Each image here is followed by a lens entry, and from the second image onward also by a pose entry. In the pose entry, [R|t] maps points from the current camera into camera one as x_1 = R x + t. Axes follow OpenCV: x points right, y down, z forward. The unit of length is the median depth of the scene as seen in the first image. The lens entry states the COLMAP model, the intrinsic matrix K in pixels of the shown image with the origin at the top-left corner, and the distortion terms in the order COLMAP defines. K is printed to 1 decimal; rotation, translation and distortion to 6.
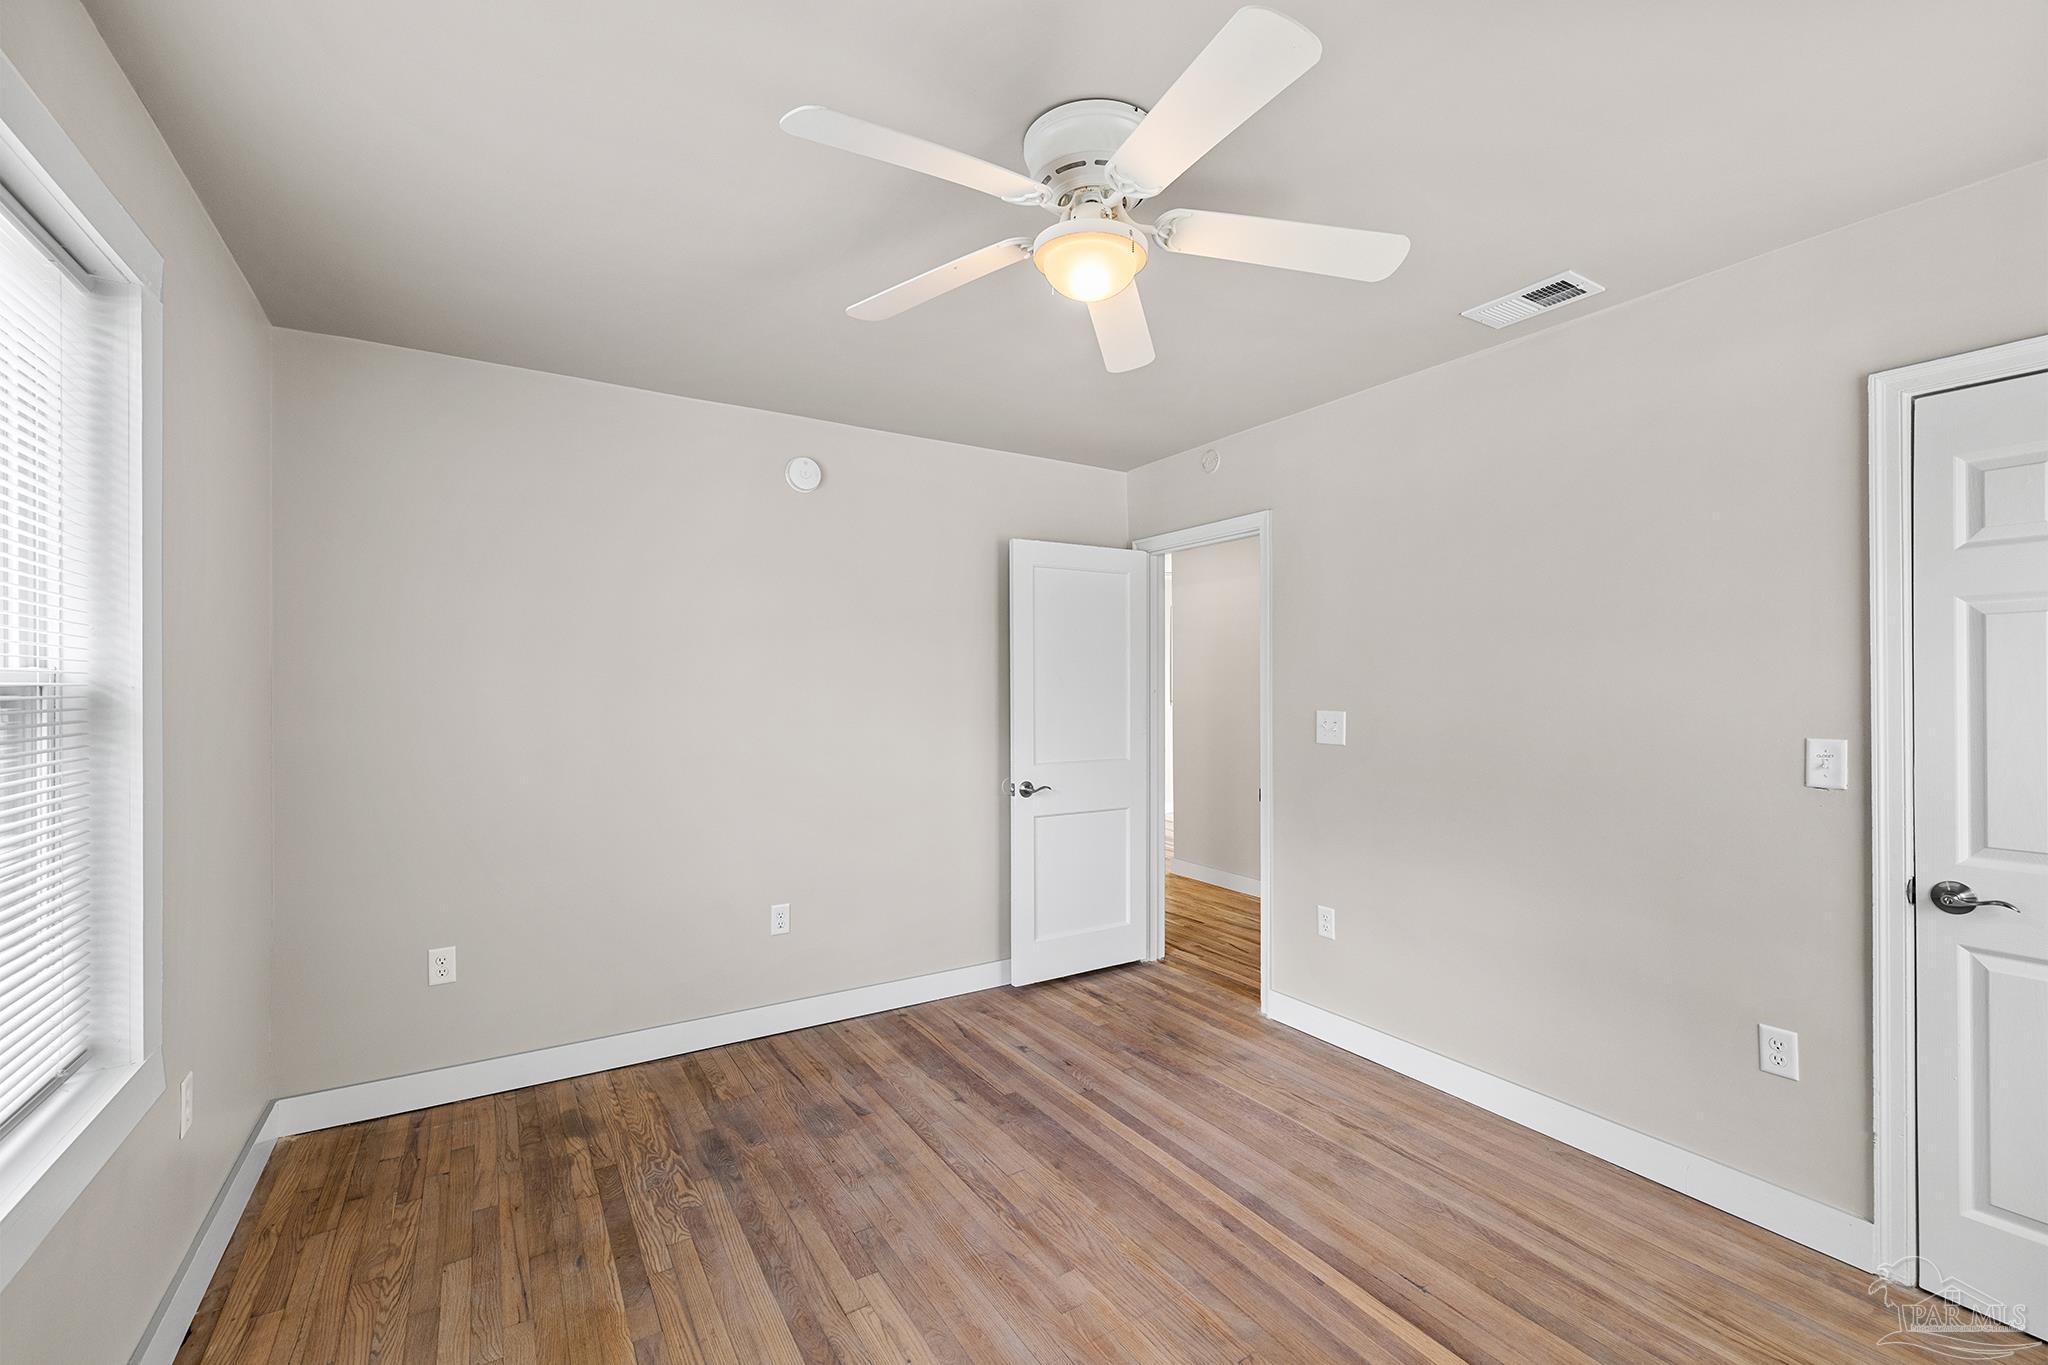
lens RADIAL K [[862.4, 0, 1023.9], [0, 862.4, 680.6], [0, 0, 1]] dist [0.005031, 0.000009]
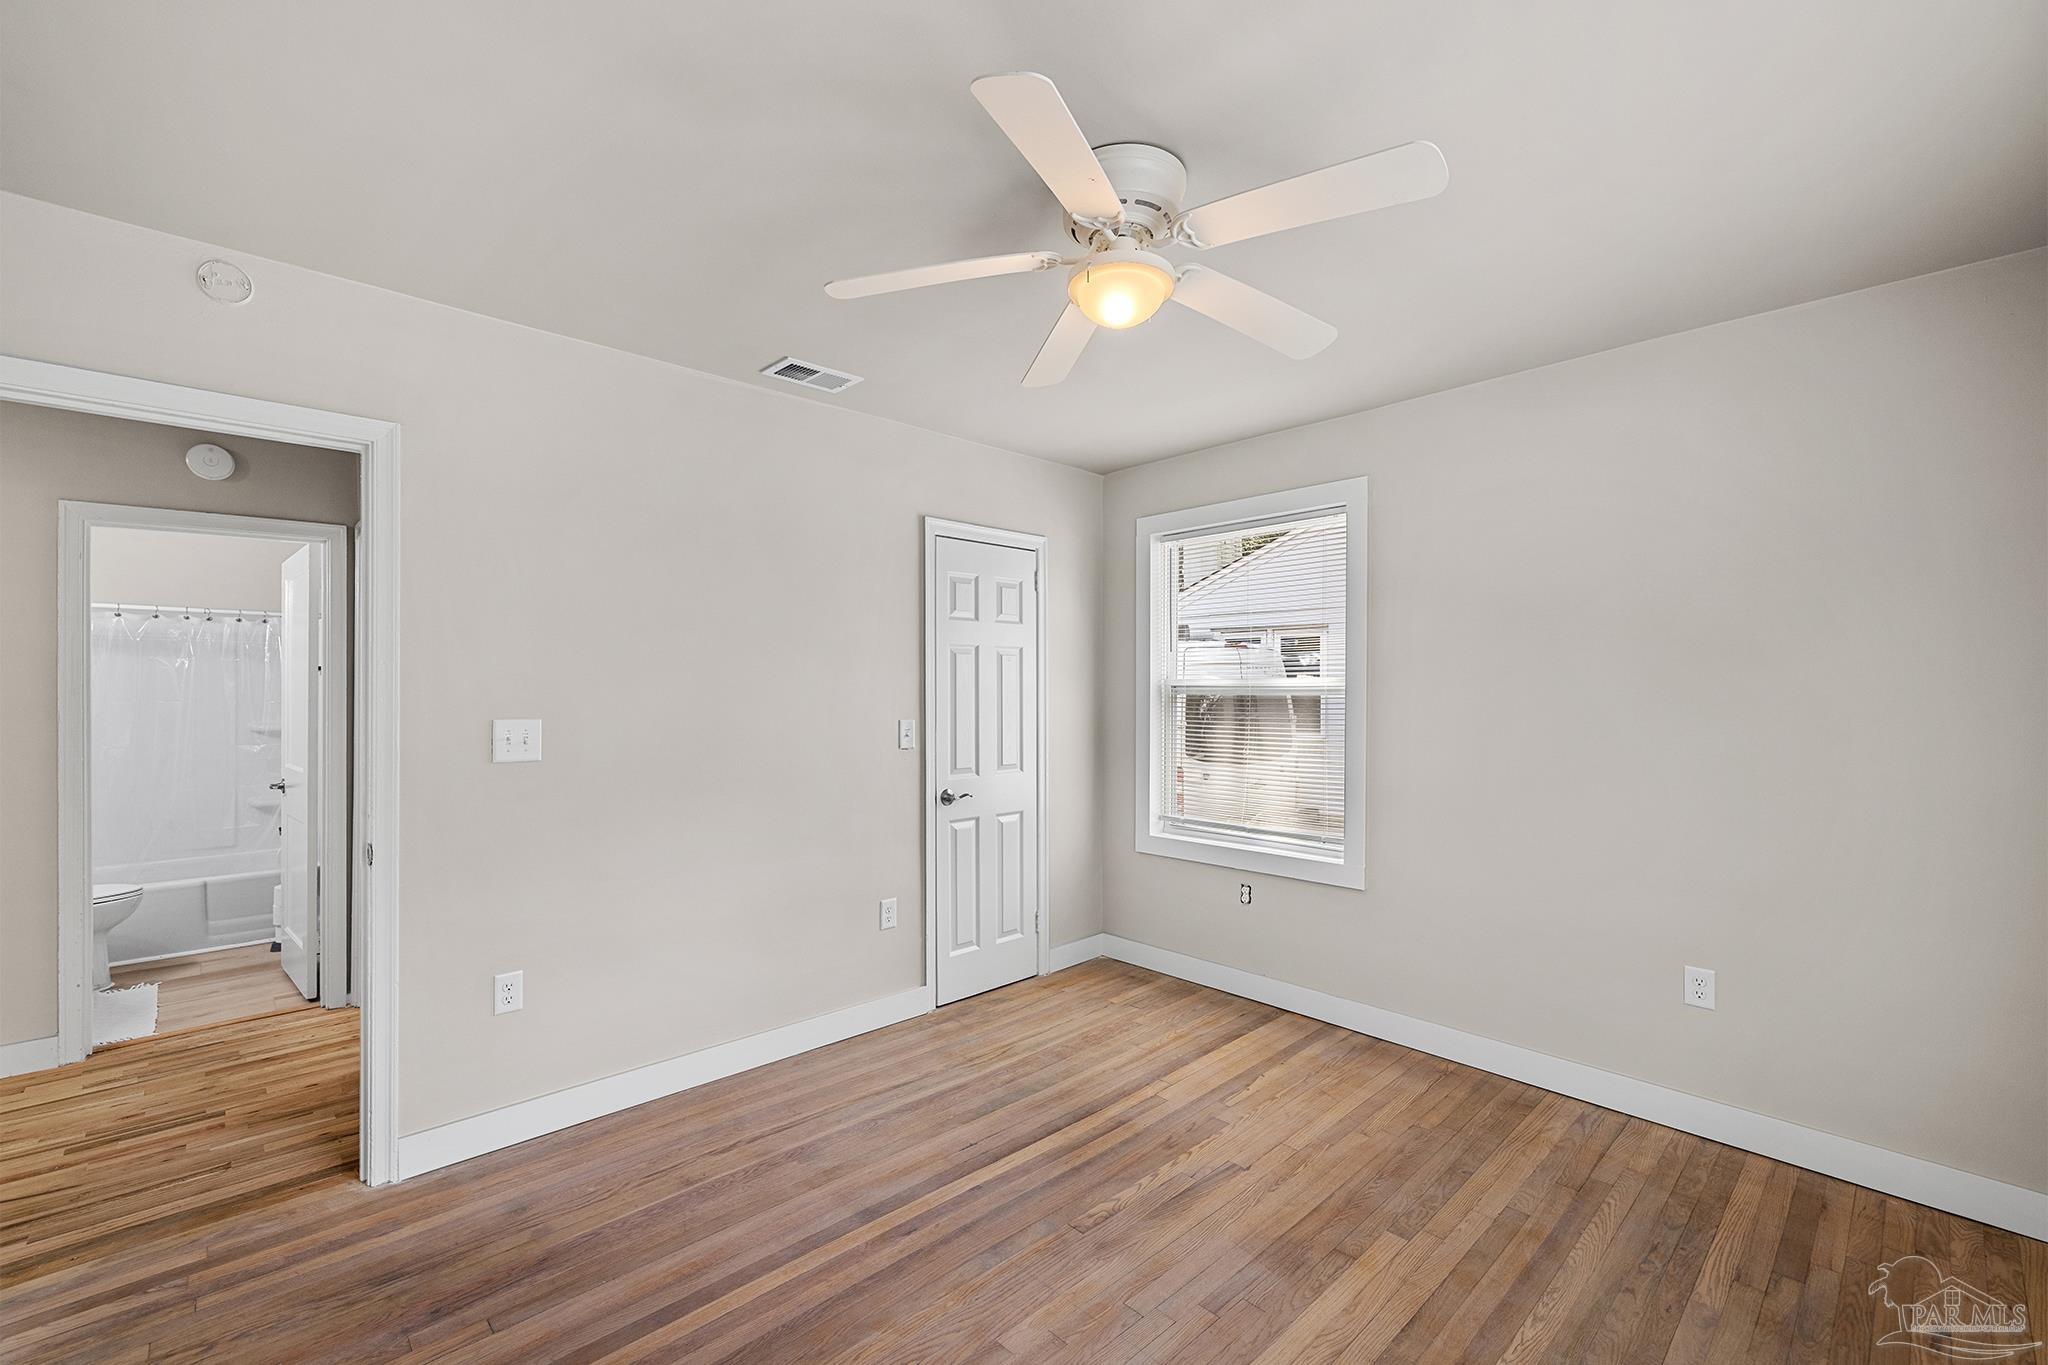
lens RADIAL K [[862.4, 0, 1022.8], [0, 862.4, 690.7], [0, 0, 1]] dist [0.005031, 0.000009]
pose [[-0.198008, -0.001917, 0.980198, -0.763863], [-0.011054, 0.999939, -0.000278, 0.007031], [-0.980138, -0.010890, -0.198017, 1.074897]]
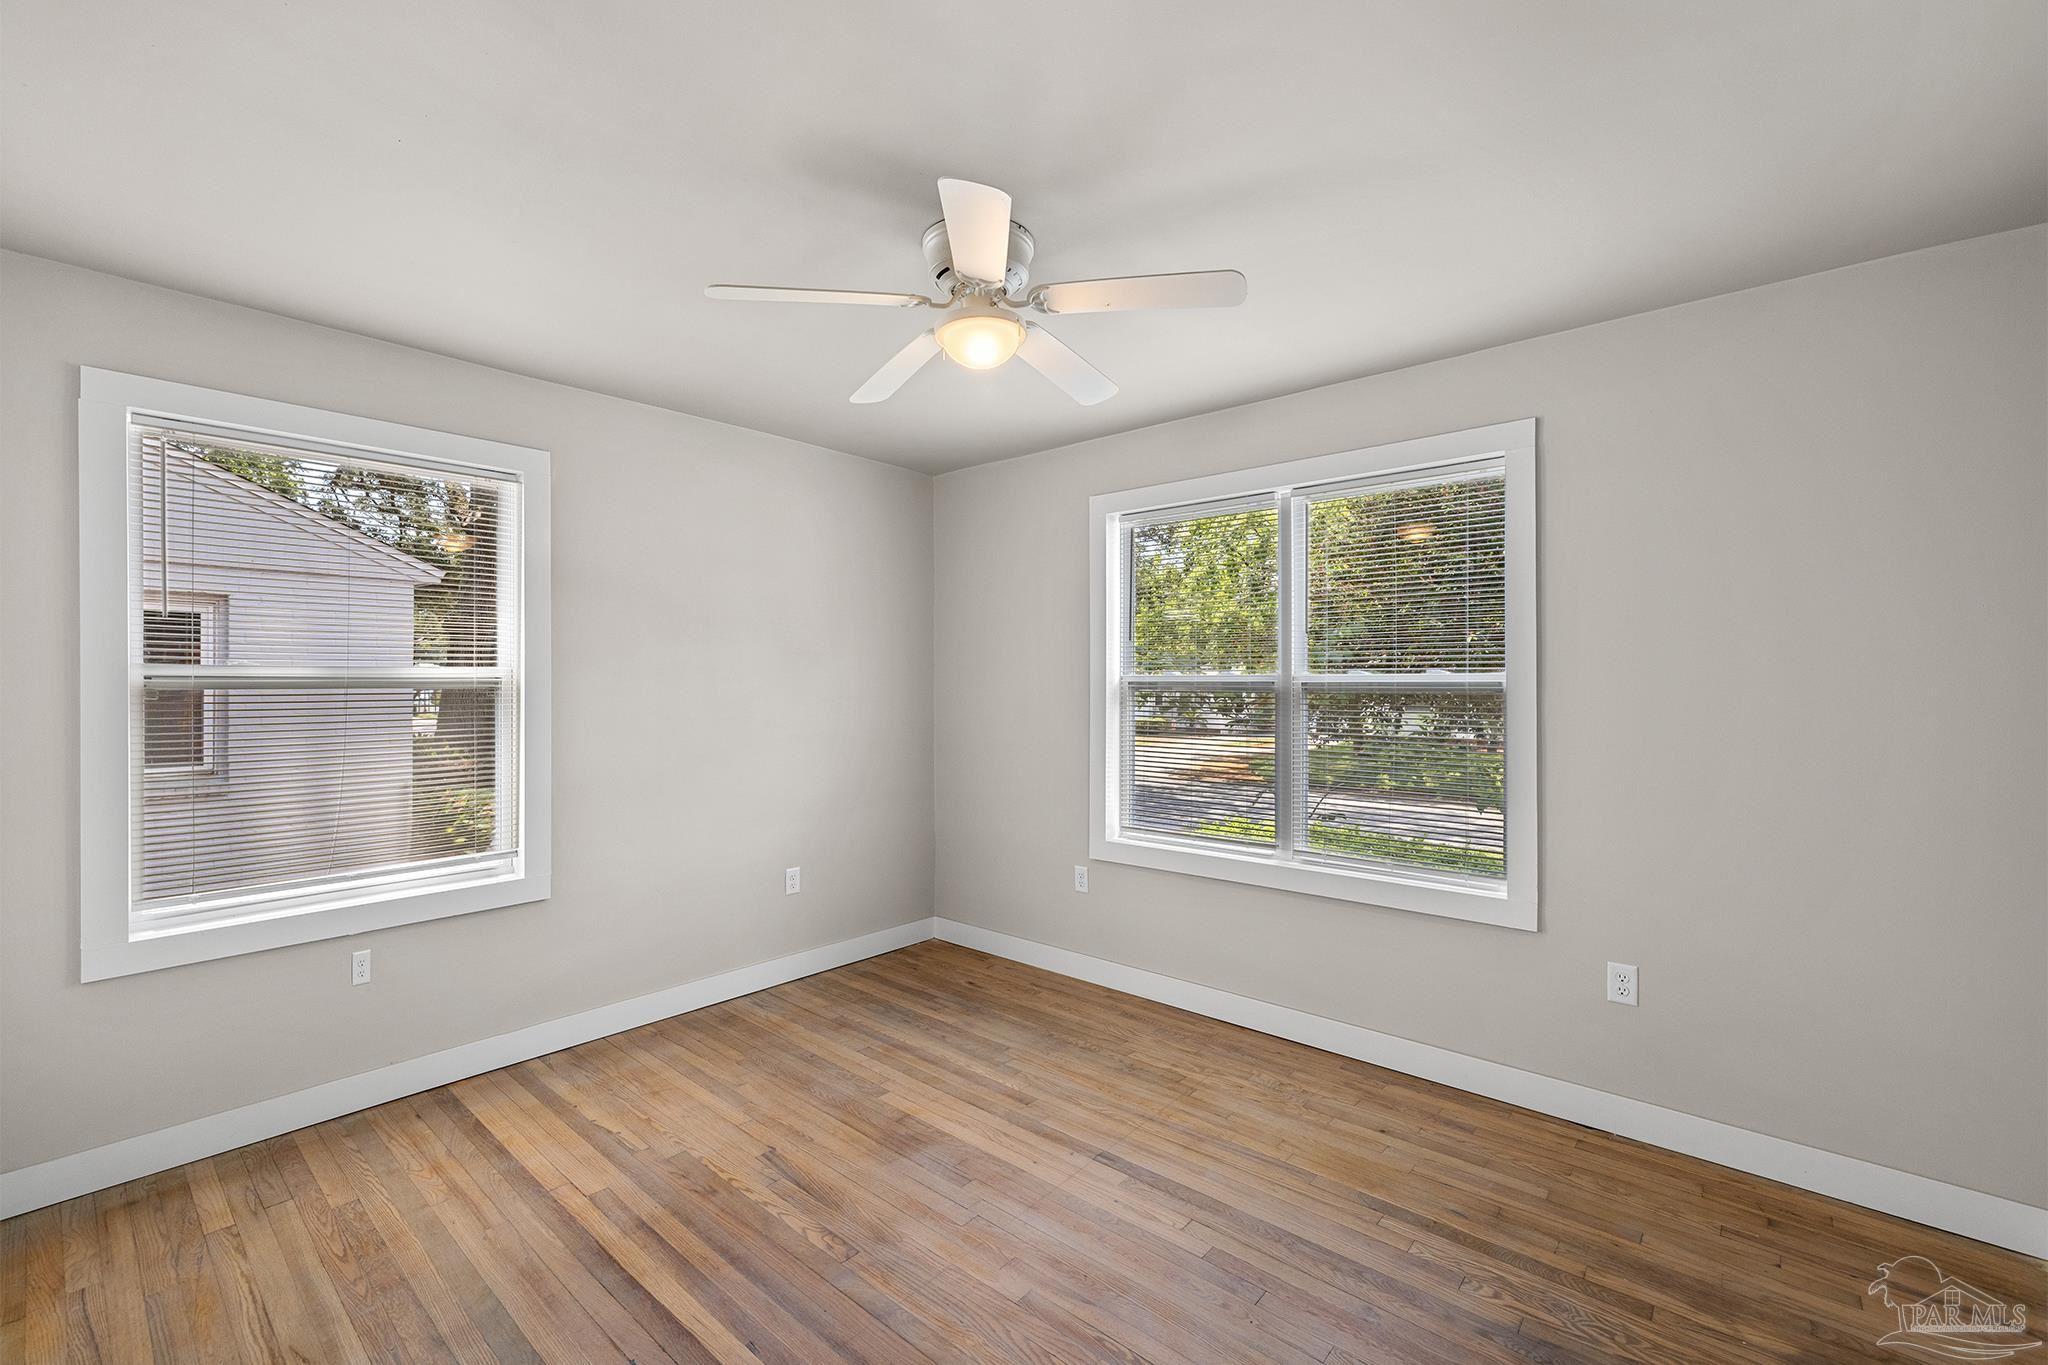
lens RADIAL K [[862.4, 0, 1030.9], [0, 862.4, 681.3], [0, 0, 1]] dist [0.005031, 0.000009]
pose [[-0.956174, -0.000056, -0.292799, 0.296920], [0.002241, 0.999969, -0.007508, 0.011804], [0.292791, -0.007835, -0.956144, 1.773040]]
